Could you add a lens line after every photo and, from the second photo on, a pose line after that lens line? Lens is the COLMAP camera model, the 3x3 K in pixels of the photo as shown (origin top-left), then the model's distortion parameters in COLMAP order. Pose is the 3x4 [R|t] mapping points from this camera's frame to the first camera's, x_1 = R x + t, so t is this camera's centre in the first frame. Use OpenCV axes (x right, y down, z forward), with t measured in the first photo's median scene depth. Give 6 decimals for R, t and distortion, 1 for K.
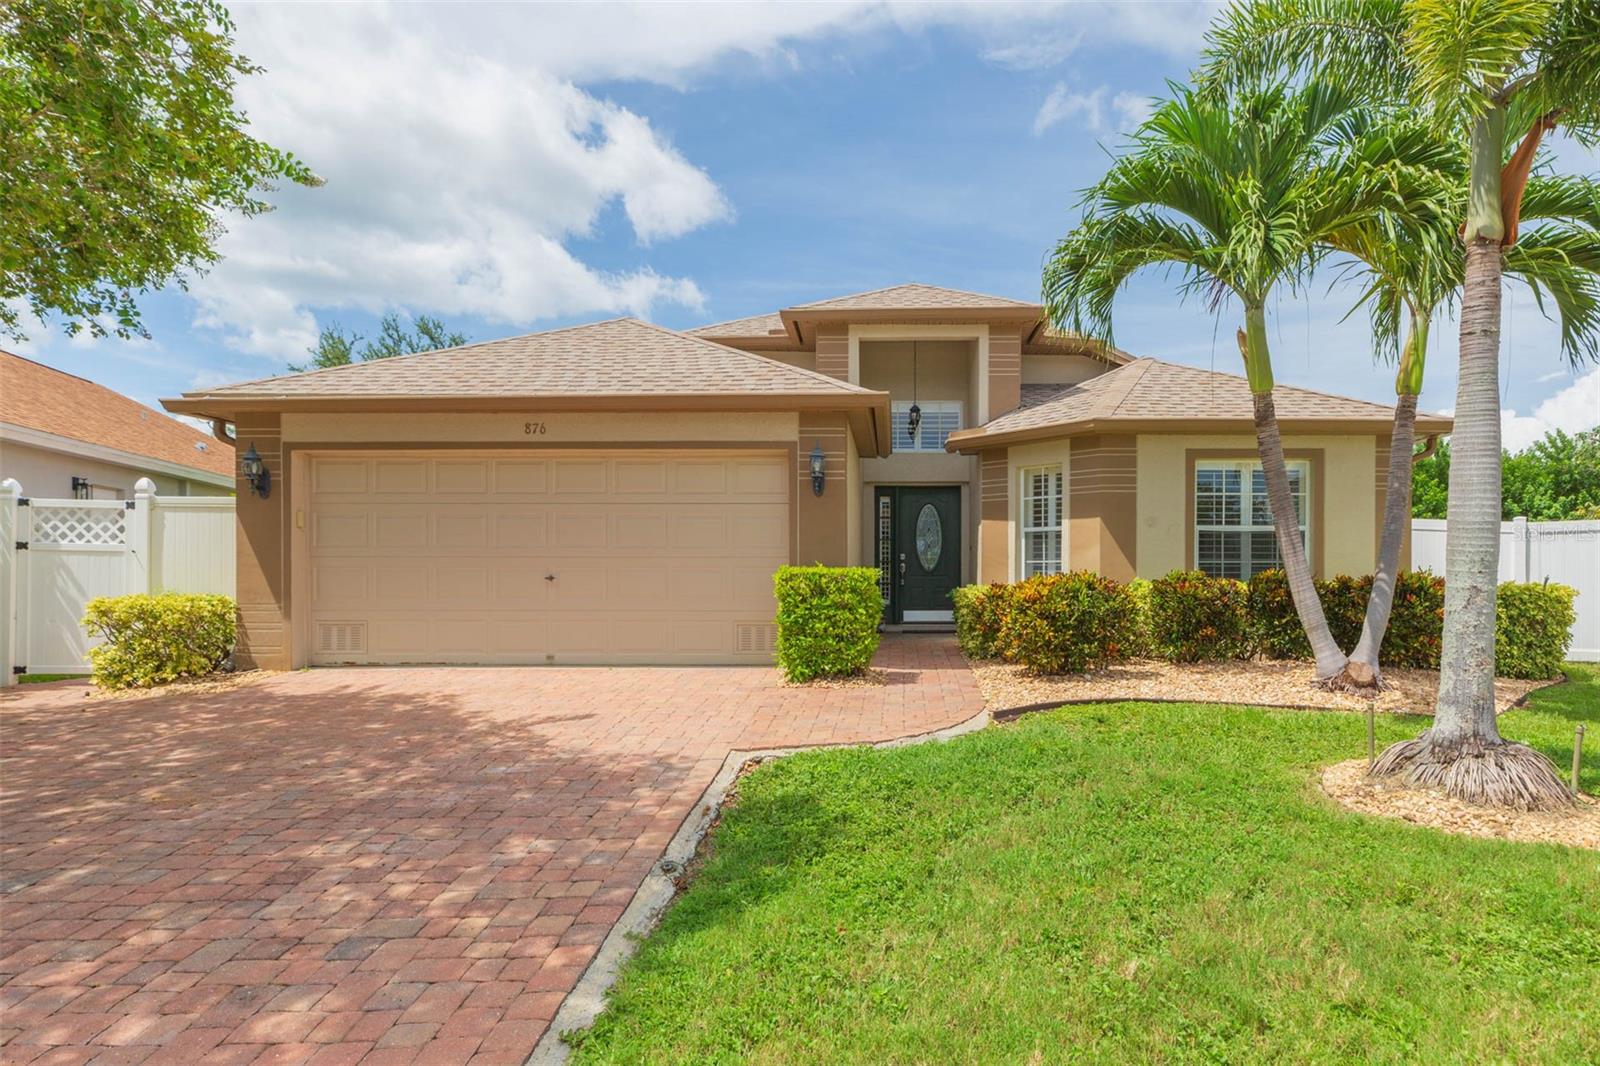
lens RADIAL K [[900.4, 0, 907.8], [0, 900.4, 549.8], [0, 0, 1]] dist [0.002968, 0.000817]
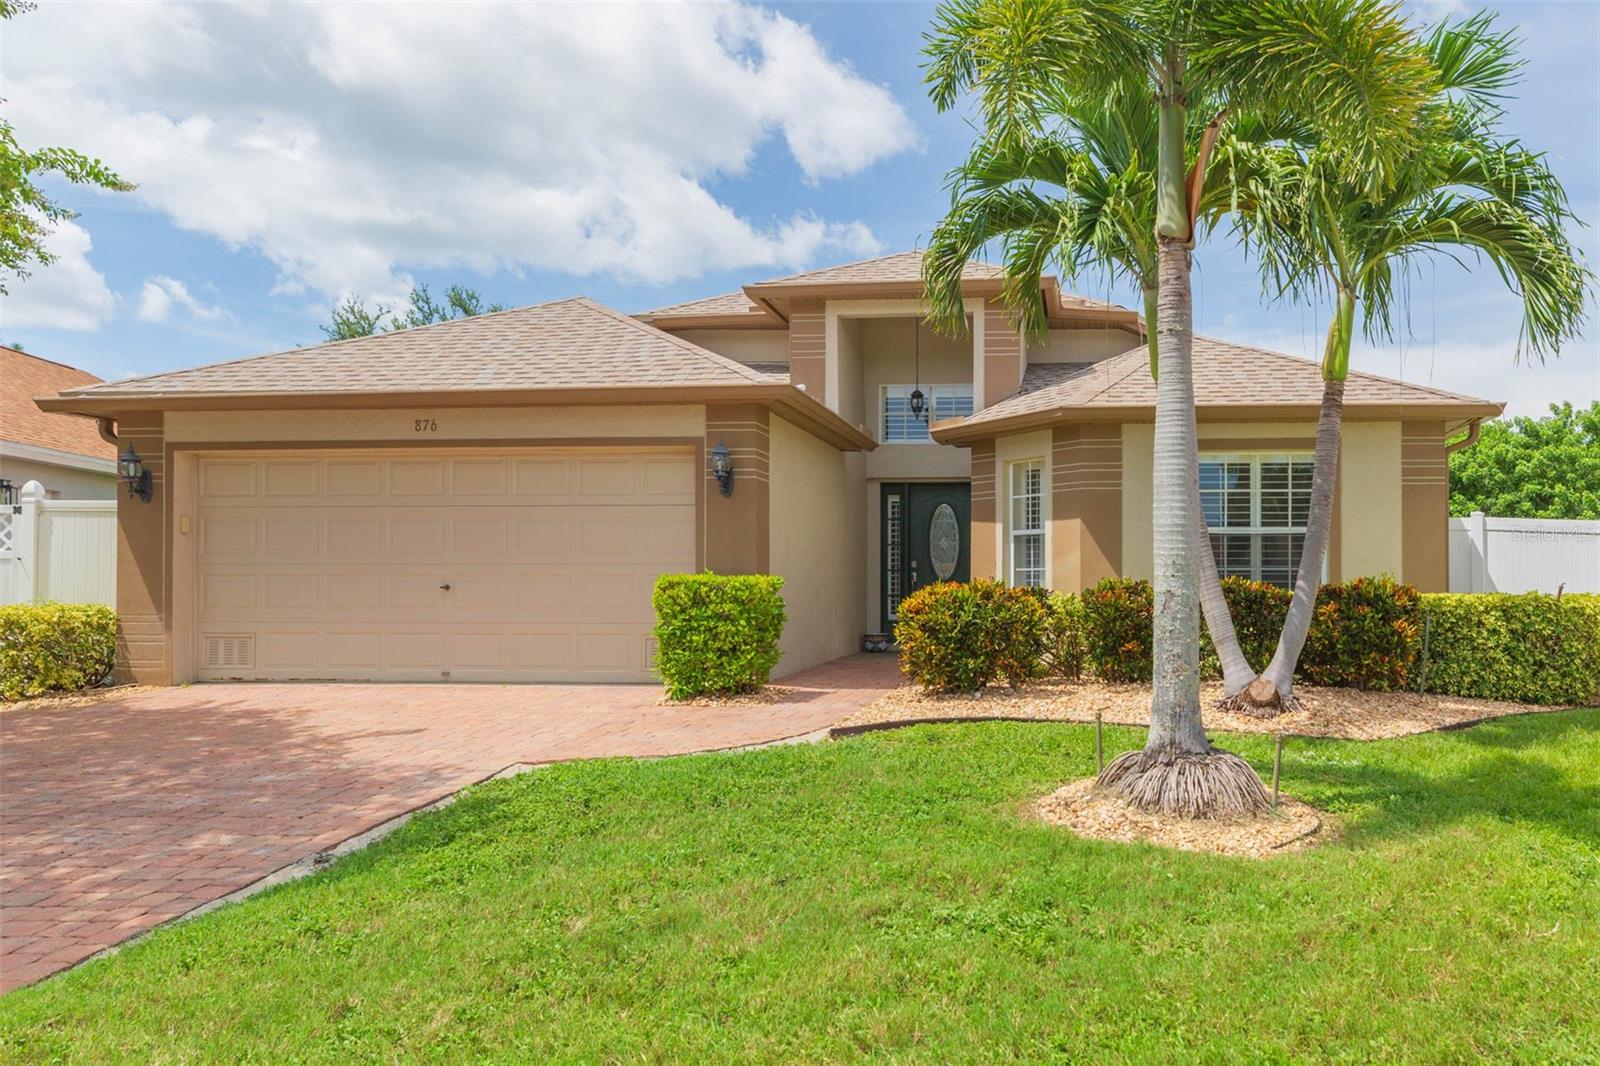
lens RADIAL K [[1117.6, 0, 1015.6], [0, 1117.6, 531.9], [0, 0, 1]] dist [-0.002155, 0.001757]
pose [[0.998173, -0.003174, -0.060345, 0.253043], [0.001790, 0.999735, -0.022966, 0.002197], [0.060402, 0.022815, 0.997913, -0.102777]]
